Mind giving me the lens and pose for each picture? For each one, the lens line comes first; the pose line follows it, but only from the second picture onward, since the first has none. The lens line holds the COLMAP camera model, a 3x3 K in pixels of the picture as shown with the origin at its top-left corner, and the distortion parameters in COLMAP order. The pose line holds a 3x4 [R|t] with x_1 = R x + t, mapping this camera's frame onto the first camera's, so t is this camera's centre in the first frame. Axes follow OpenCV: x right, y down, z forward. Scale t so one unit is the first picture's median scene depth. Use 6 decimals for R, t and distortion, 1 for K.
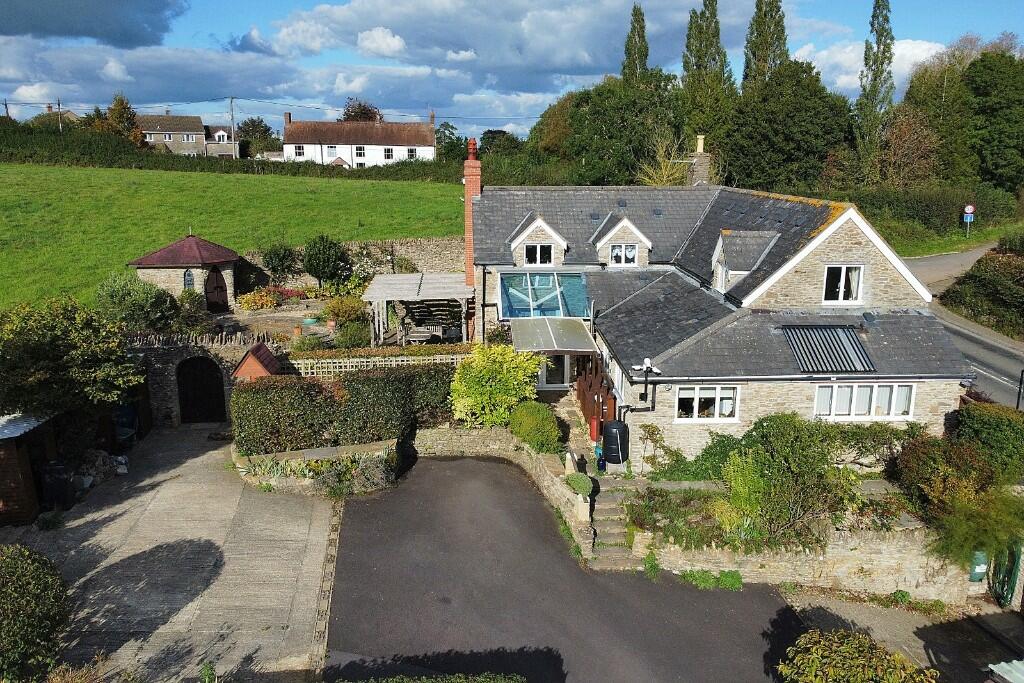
lens RADIAL K [[771.8, 0, 512.2], [0, 771.8, 327.2], [0, 0, 1]] dist [-0.003161, -0.002922]
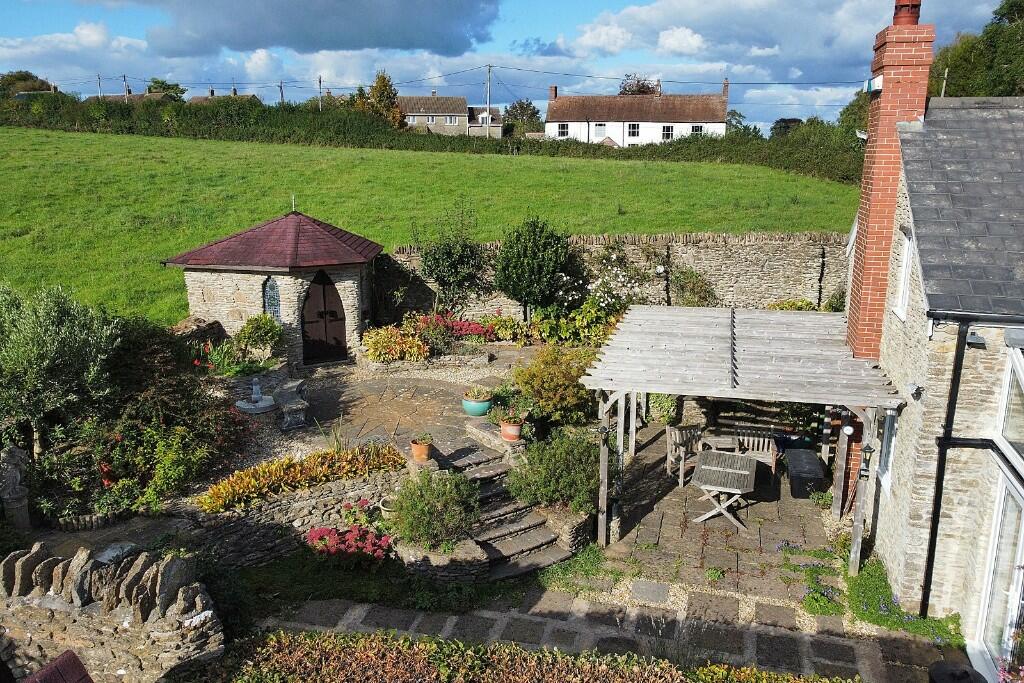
lens RADIAL K [[771.8, 0, 512.2], [0, 771.8, 327.2], [0, 0, 1]] dist [-0.003161, -0.002922]
pose [[0.940578, 0.073938, -0.331431, -0.103530], [-0.073055, 0.997213, 0.015141, -0.067637], [0.331627, 0.009972, 0.943358, 0.629491]]
